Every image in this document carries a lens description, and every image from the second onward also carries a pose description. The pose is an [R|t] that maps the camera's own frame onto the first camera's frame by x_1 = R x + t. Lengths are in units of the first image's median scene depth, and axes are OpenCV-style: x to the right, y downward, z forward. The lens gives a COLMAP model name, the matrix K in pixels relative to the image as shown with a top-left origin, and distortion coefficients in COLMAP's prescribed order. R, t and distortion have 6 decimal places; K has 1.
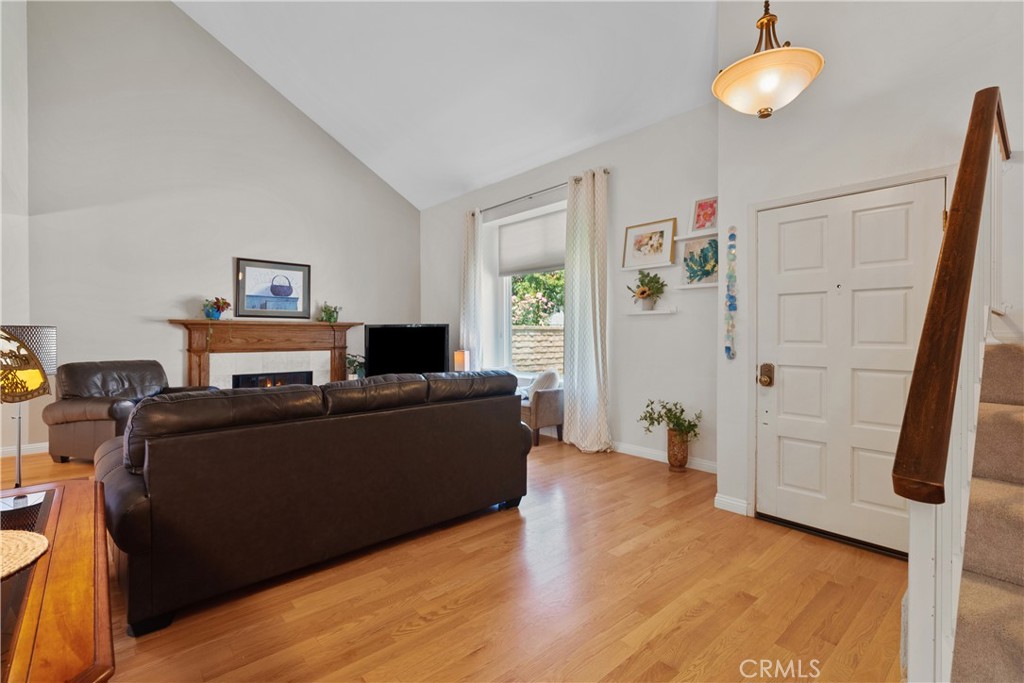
lens RADIAL K [[467.7, 0, 508.3], [0, 467.7, 340.9], [0, 0, 1]] dist [0.001434, 0.001108]
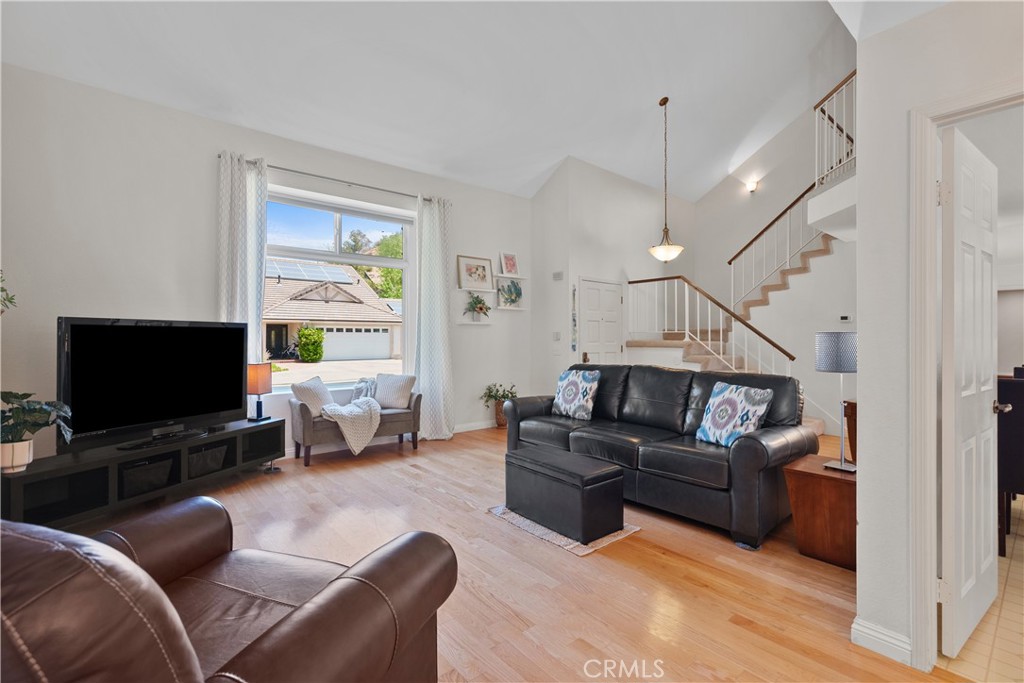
lens RADIAL K [[467.7, 0, 511.0], [0, 467.7, 340.3], [0, 0, 1]] dist [0.001434, 0.001108]
pose [[0.029510, 0.003415, 0.999559, -0.789030], [0.023990, 0.999704, -0.004124, -0.002357], [-0.999277, 0.024101, 0.029419, 0.644539]]
